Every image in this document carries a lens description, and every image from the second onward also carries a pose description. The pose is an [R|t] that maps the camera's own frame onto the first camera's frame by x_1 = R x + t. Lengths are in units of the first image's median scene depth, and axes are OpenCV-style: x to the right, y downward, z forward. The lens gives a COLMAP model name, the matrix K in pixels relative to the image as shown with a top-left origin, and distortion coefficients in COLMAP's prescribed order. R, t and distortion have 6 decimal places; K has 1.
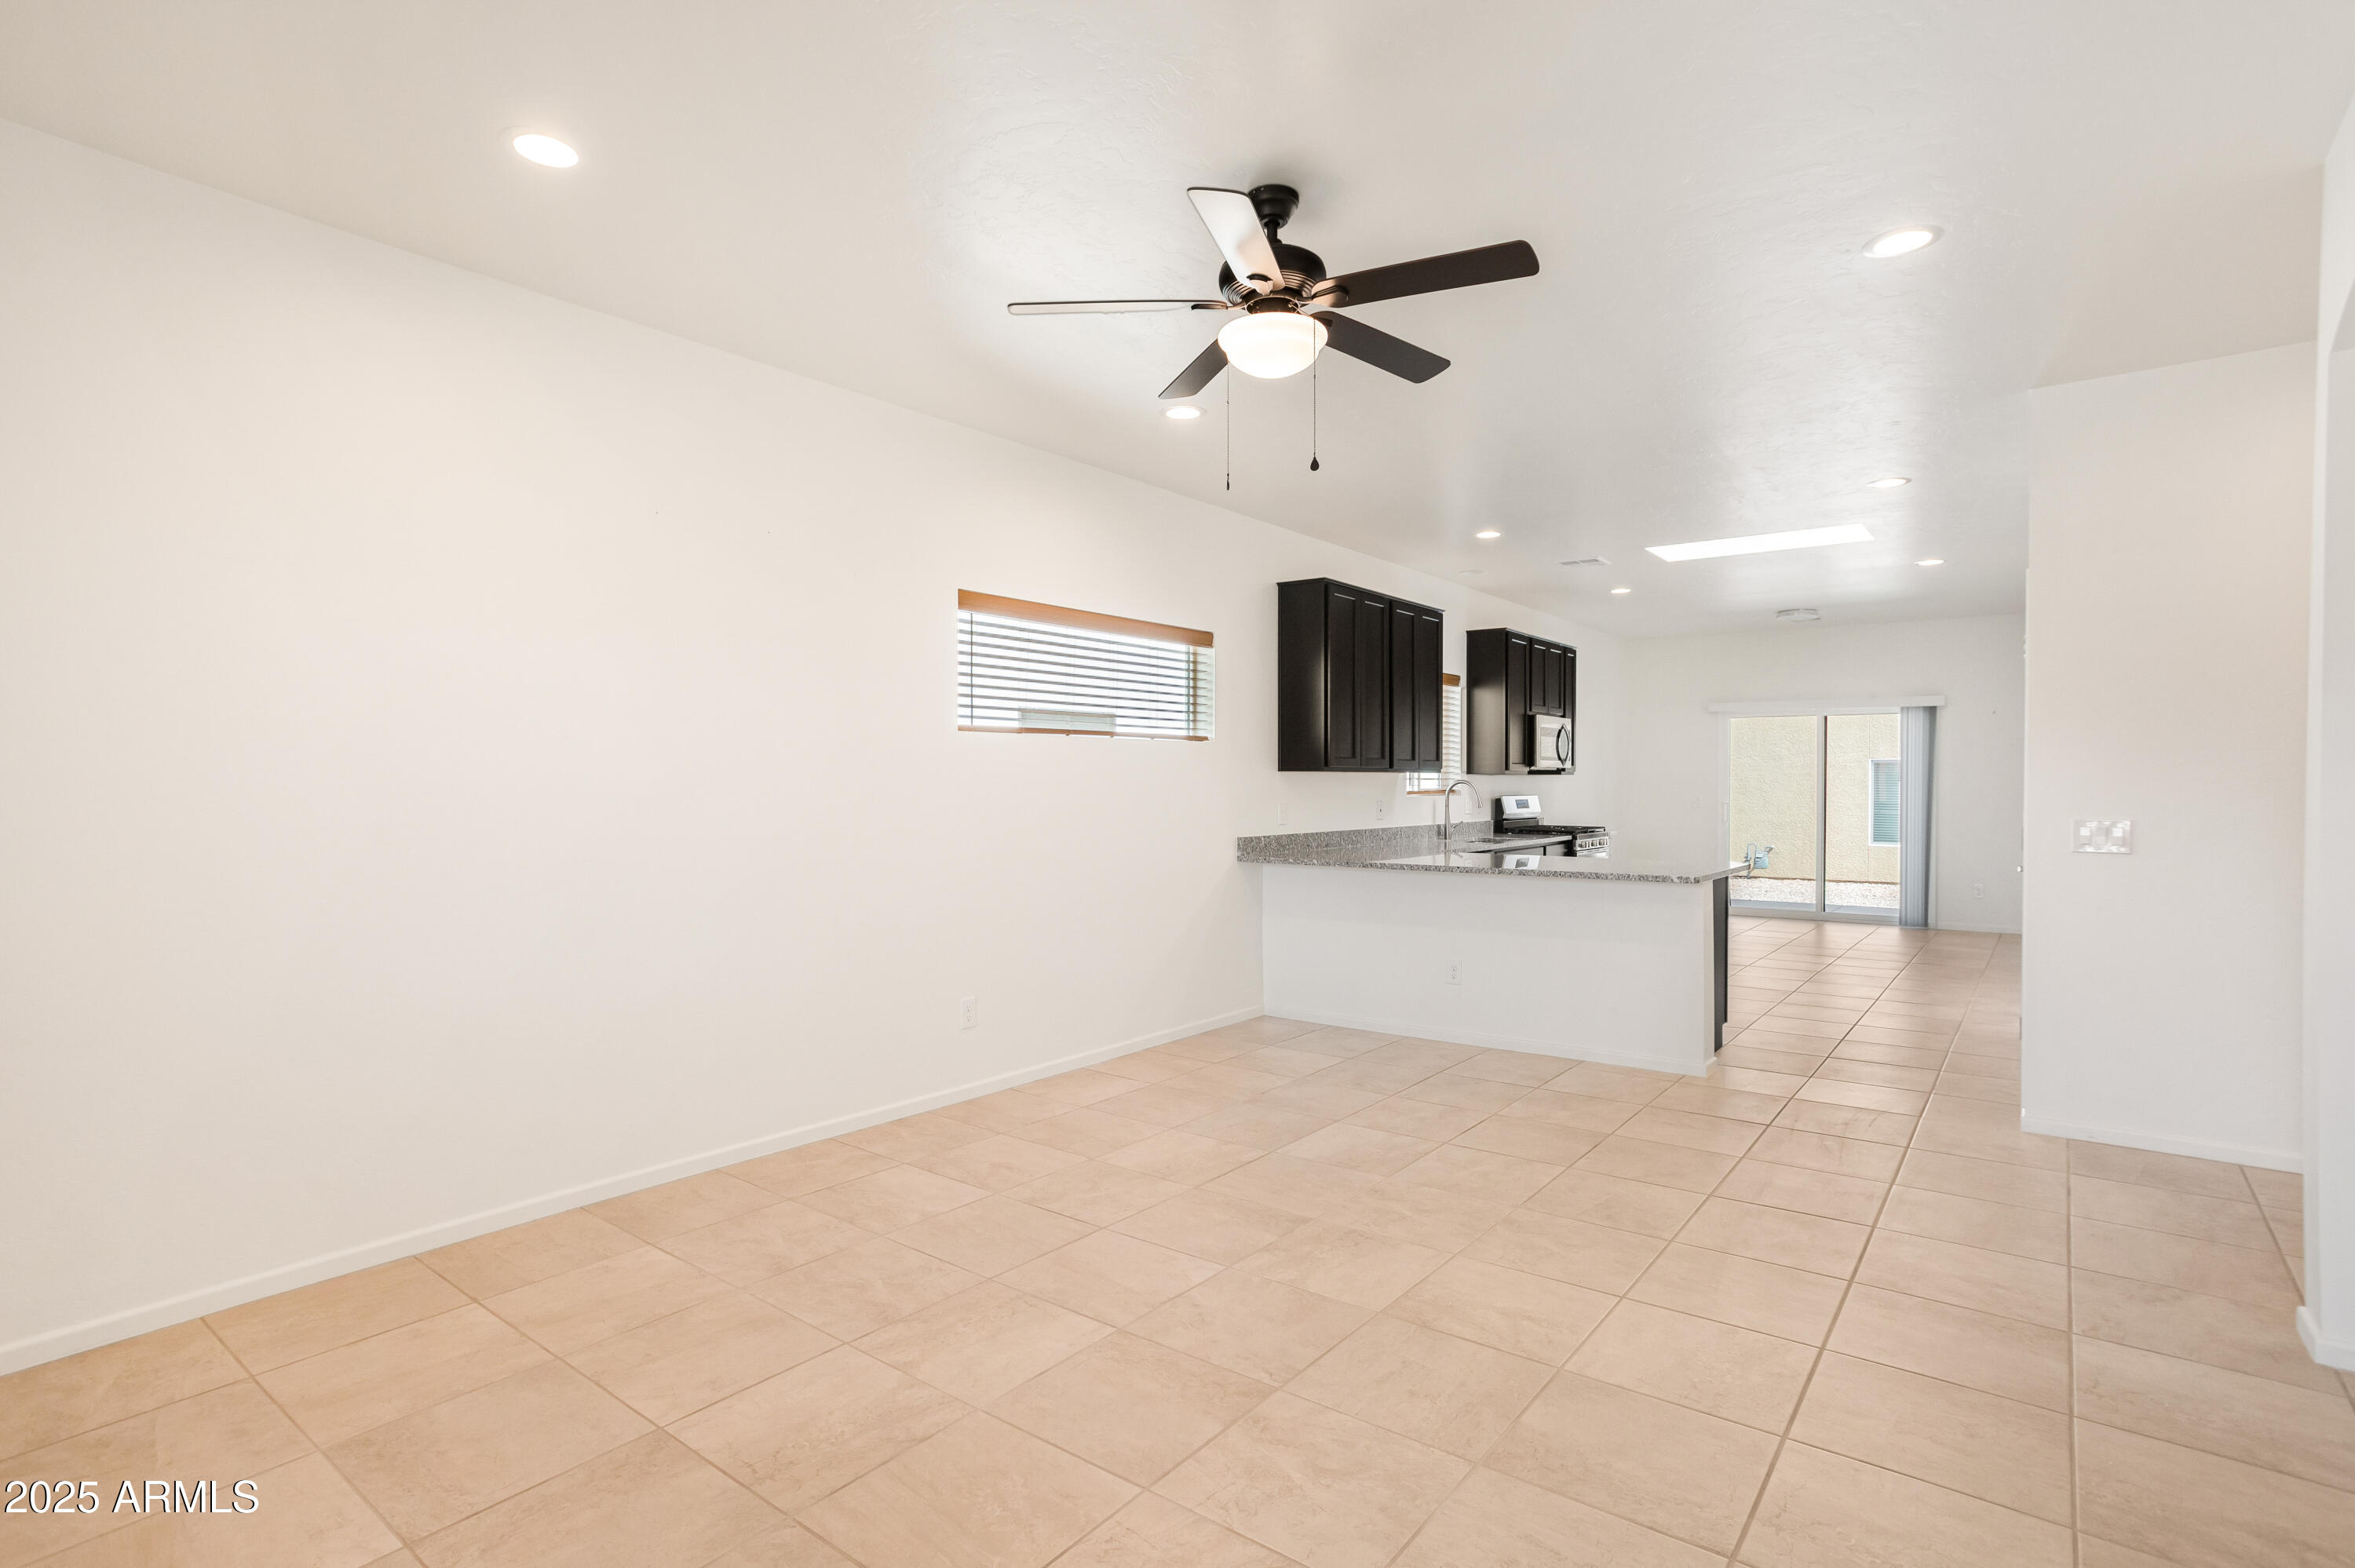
lens RADIAL K [[1147.6, 0, 1172.4], [0, 1147.6, 788.0], [0, 0, 1]] dist [0.000416, -0.000007]
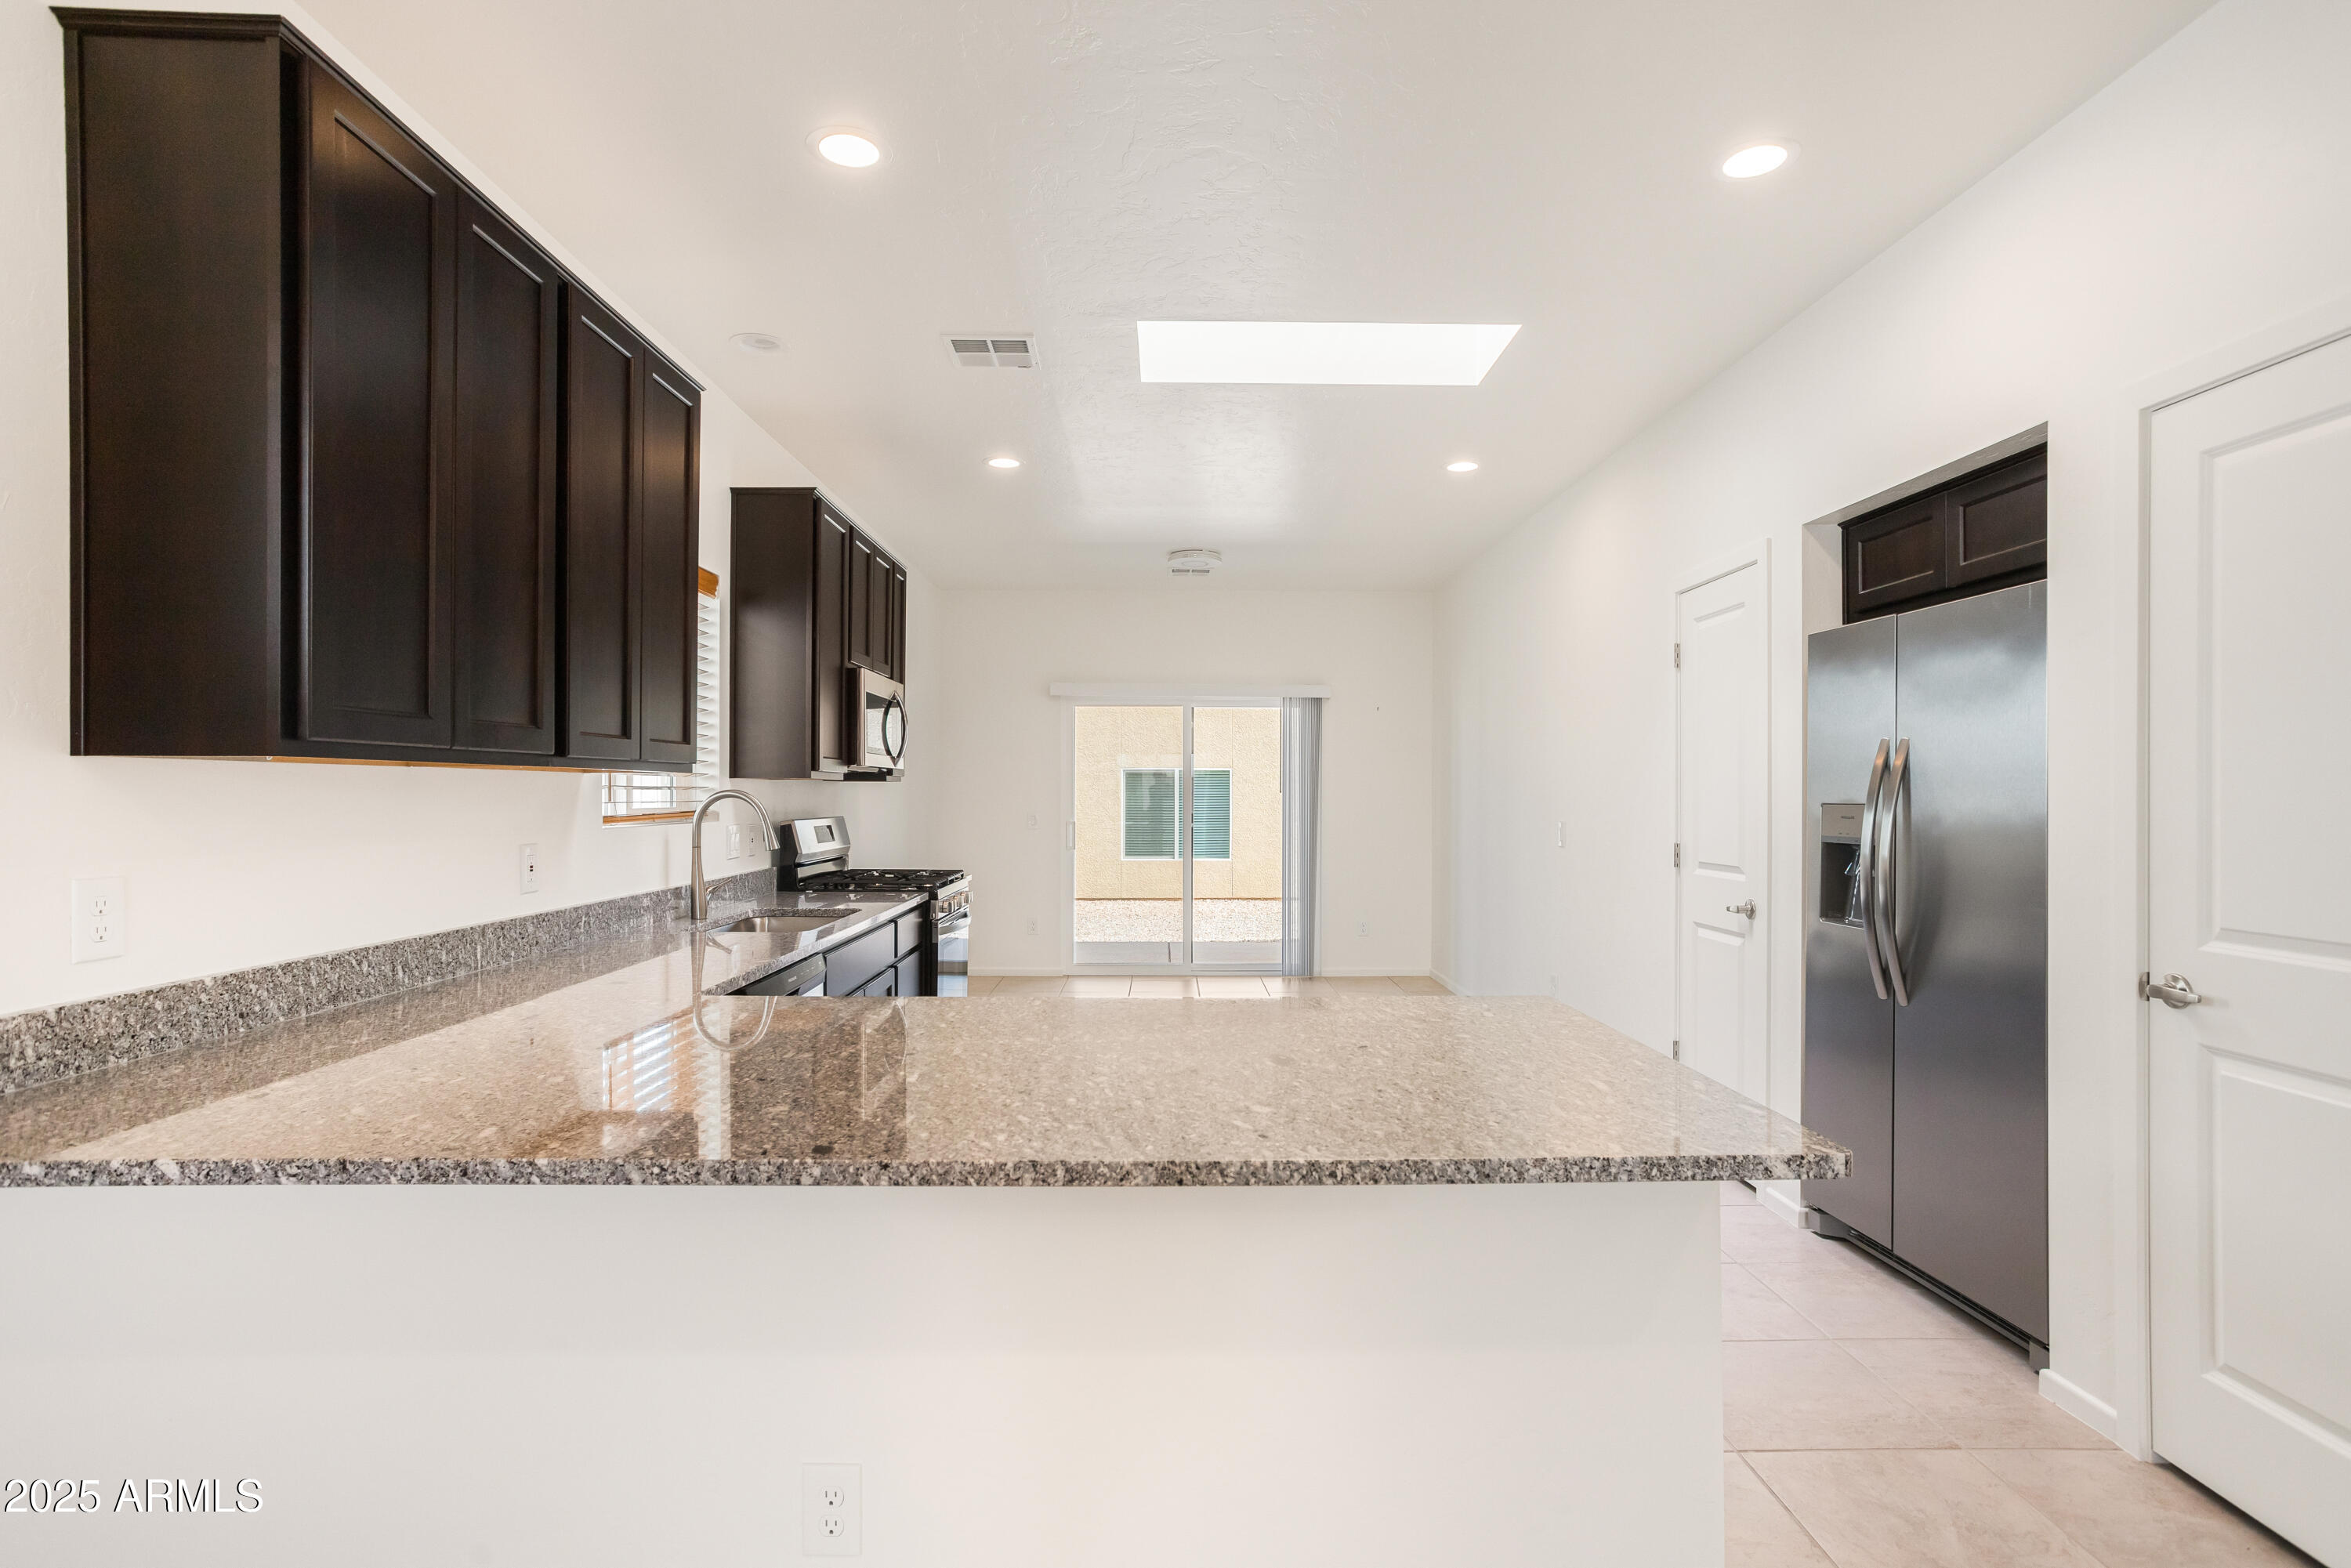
lens RADIAL K [[1145.8, 0, 1170.4], [0, 1145.8, 788.0], [0, 0, 1]] dist [0.000416, -0.000007]
pose [[0.778782, 0.001030, 0.627294, 0.092543], [0.004836, 0.999959, -0.007646, -0.002993], [-0.627276, 0.008988, 0.778745, 0.488968]]
